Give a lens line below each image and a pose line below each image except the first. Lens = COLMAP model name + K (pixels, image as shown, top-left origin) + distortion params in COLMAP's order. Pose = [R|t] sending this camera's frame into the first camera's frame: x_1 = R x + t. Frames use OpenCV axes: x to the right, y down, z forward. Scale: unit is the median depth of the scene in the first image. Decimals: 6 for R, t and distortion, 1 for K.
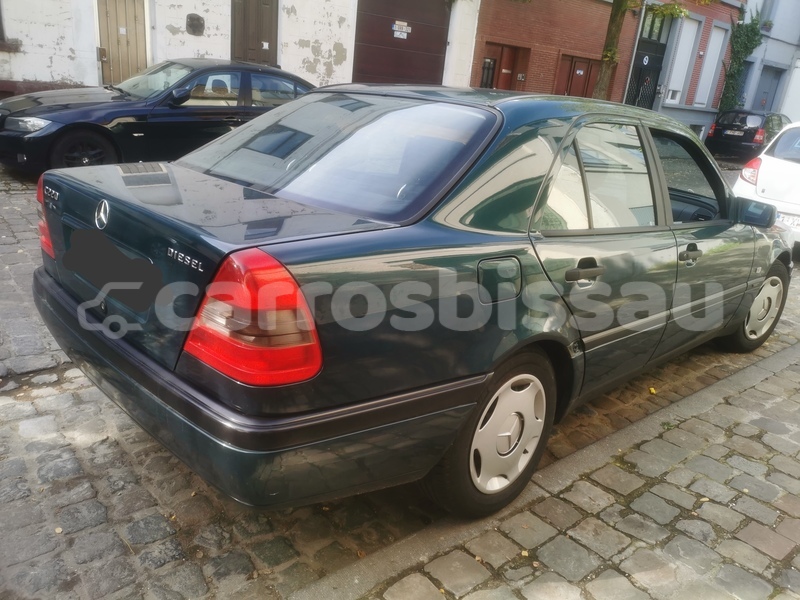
lens RADIAL K [[611.9, 0, 404.1], [0, 611.9, 296.8], [0, 0, 1]] dist [0.043657, -0.043008]
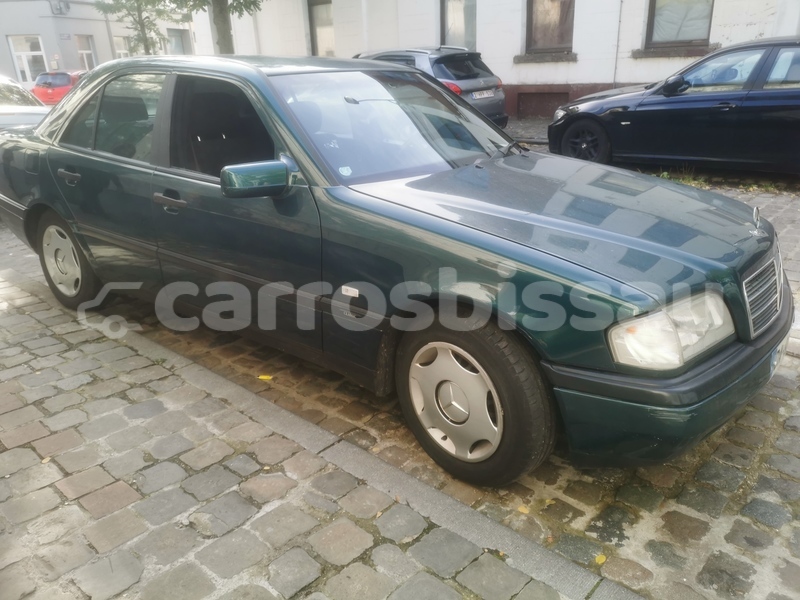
lens RADIAL K [[611.9, 0, 401.0], [0, 611.9, 299.1], [0, 0, 1]] dist [0.043657, -0.043008]
pose [[0.149484, 0.259835, -0.954013, 1.265058], [-0.278709, 0.936803, 0.211477, -0.196667], [0.948671, 0.234279, 0.212455, 0.984649]]
